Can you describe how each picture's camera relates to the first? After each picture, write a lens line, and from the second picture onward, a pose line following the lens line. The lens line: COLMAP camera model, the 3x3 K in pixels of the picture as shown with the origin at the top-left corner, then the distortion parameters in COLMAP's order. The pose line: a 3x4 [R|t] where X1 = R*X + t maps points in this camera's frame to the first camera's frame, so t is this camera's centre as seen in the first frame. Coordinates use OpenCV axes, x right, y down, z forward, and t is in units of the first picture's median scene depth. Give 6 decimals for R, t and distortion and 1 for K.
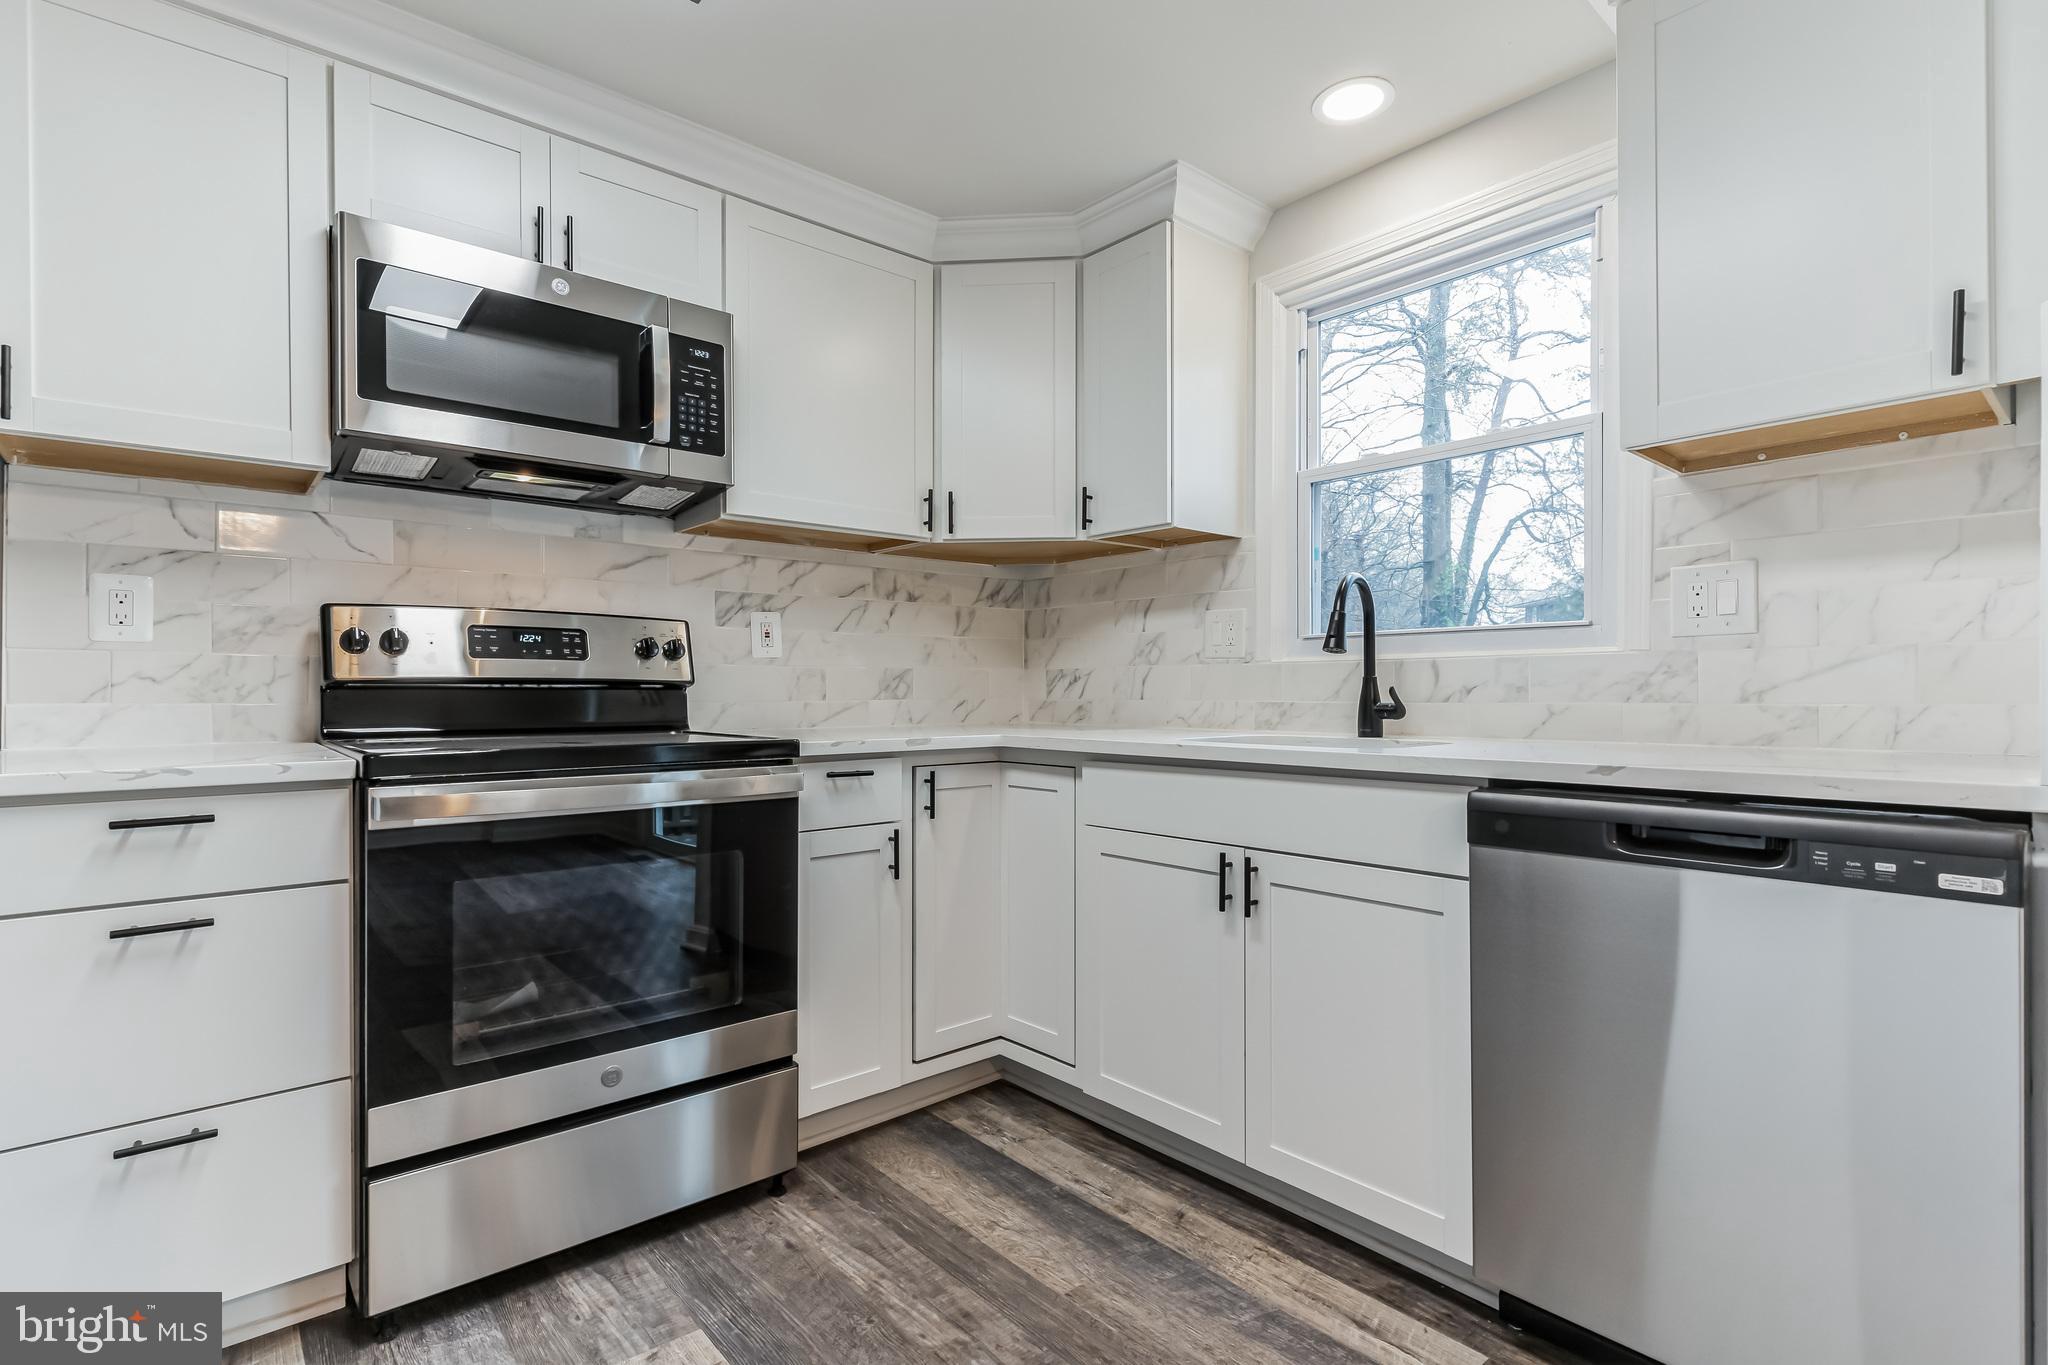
lens RADIAL K [[984.9, 0, 1014.2], [0, 984.9, 691.0], [0, 0, 1]] dist [0.004163, -0.000816]
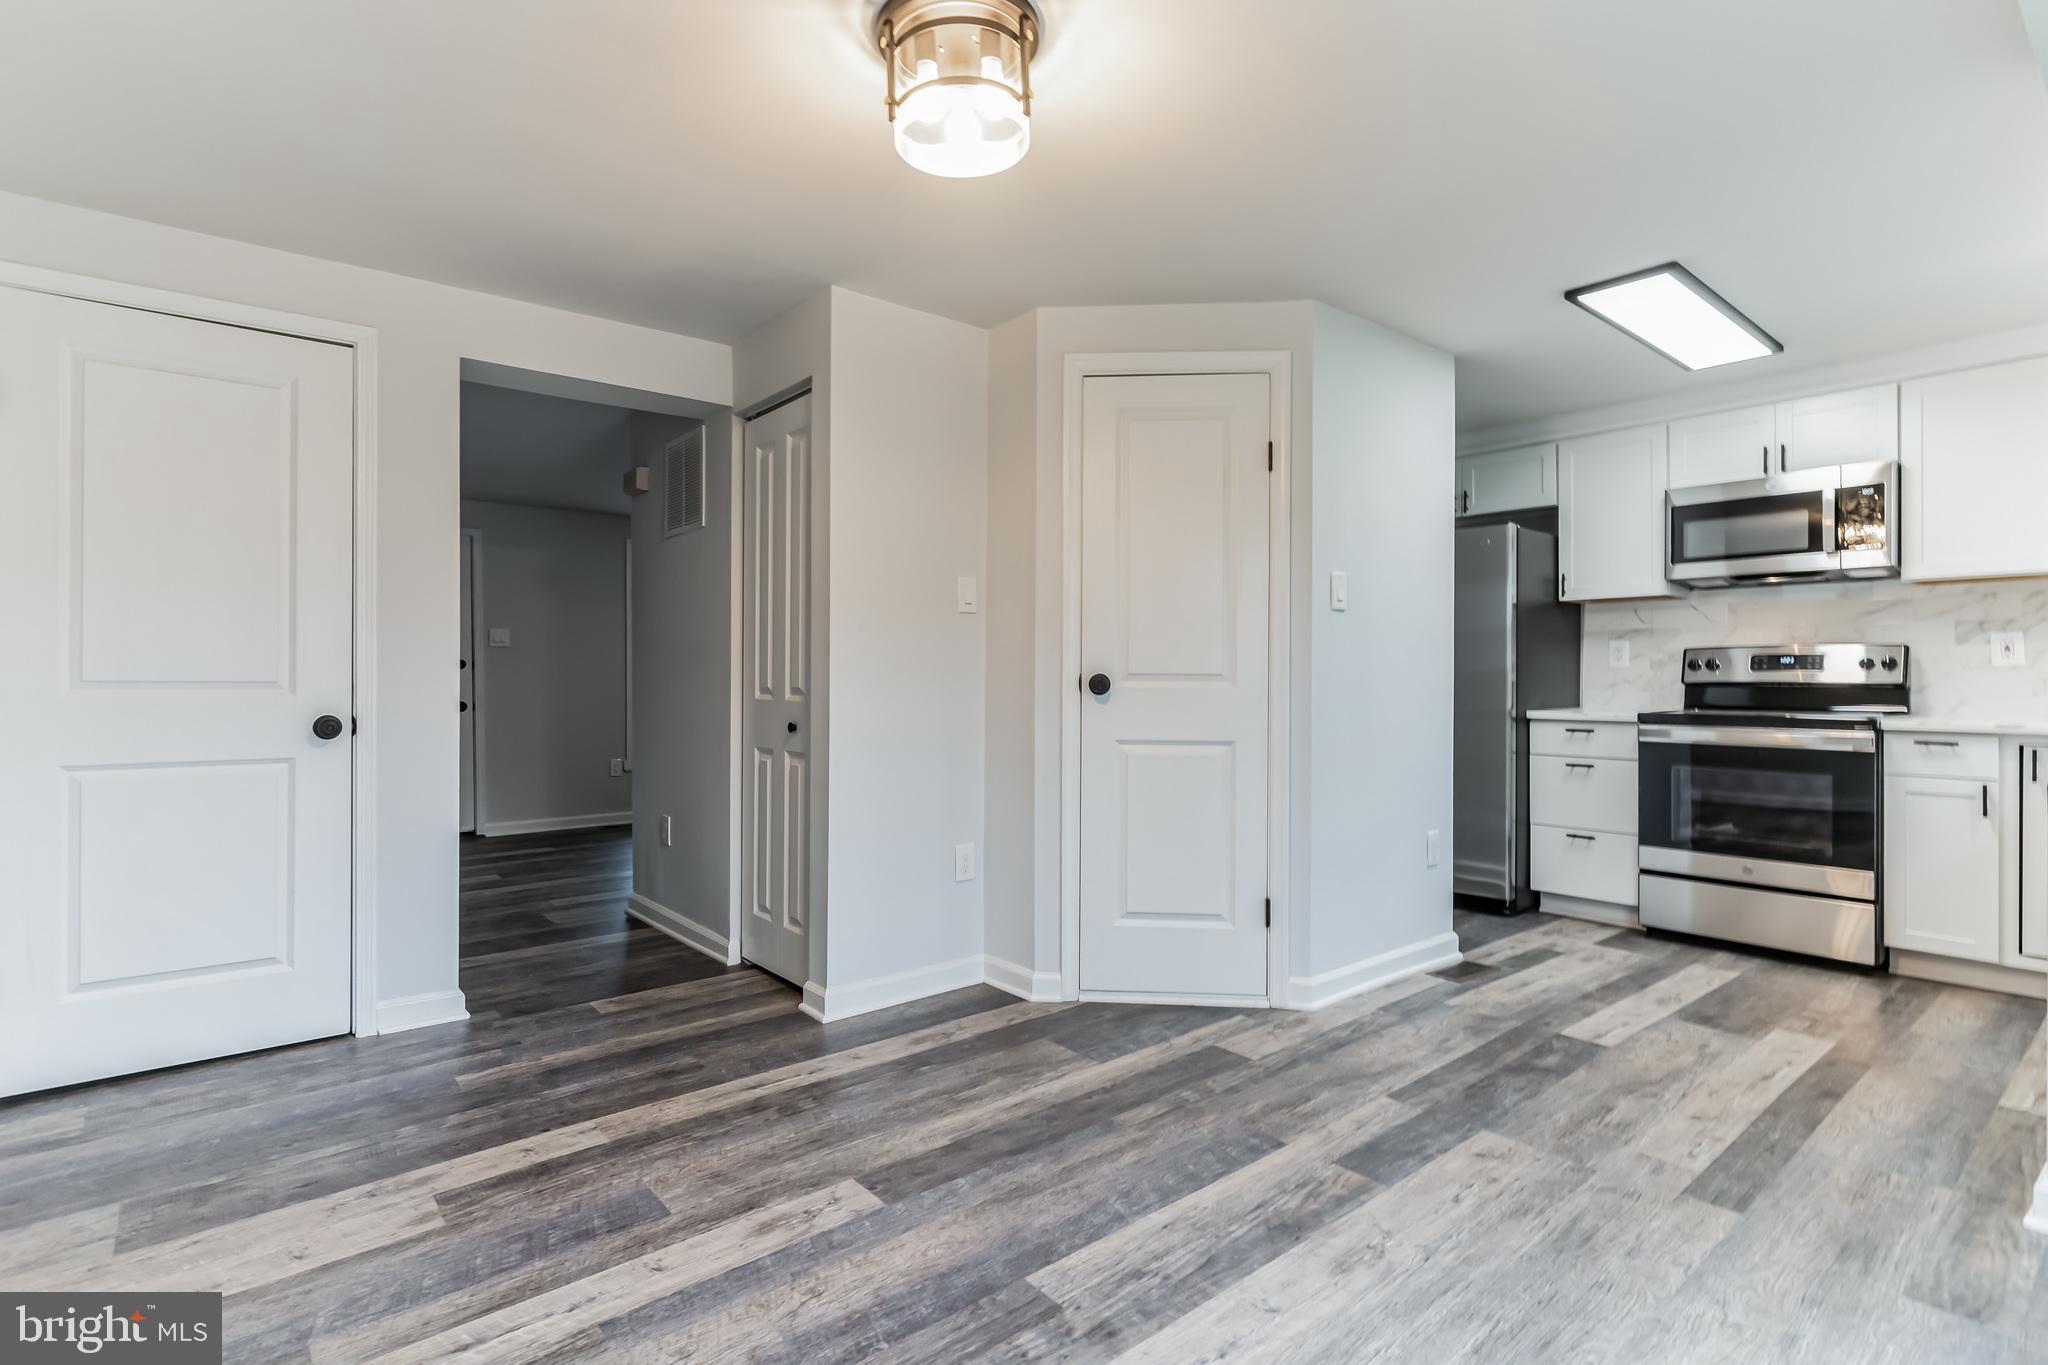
lens RADIAL K [[984.9, 0, 1004.6], [0, 984.9, 683.2], [0, 0, 1]] dist [0.004163, -0.000816]
pose [[-0.017455, 0.010033, -0.999797, 1.440986], [0.001295, 0.999949, 0.010012, -0.030533], [0.999847, -0.001119, -0.017468, -0.469801]]
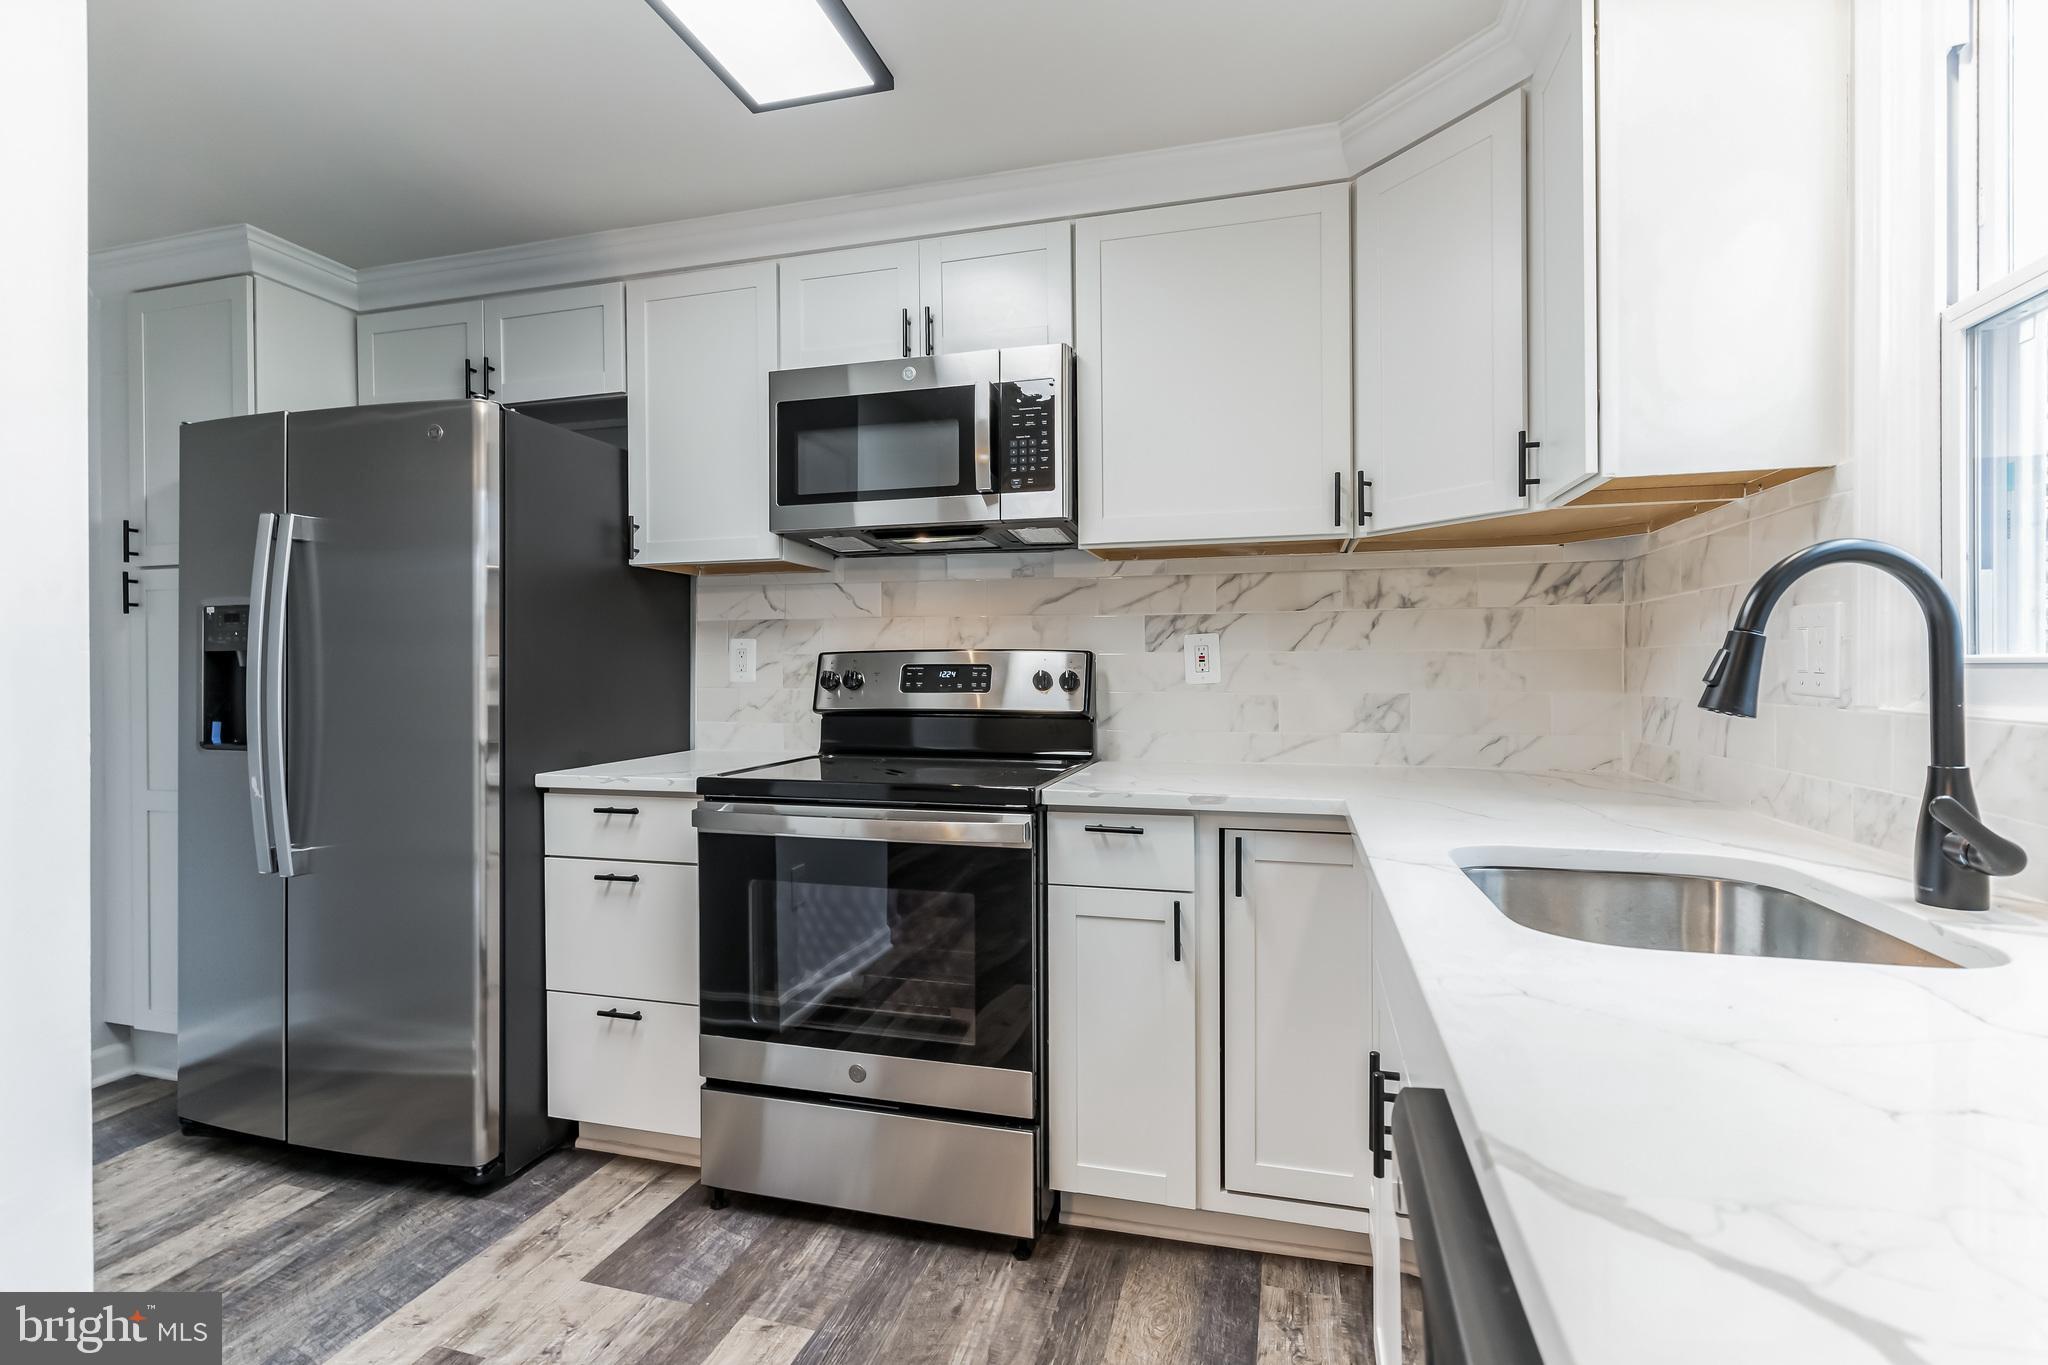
lens RADIAL K [[984.9, 0, 1004.5], [0, 984.9, 668.9], [0, 0, 1]] dist [0.004163, -0.000816]
pose [[0.548041, -0.000013, -0.836451, 0.519758], [0.002951, 0.999994, 0.001917, -0.062453], [0.836446, -0.003519, 0.548038, 0.427752]]
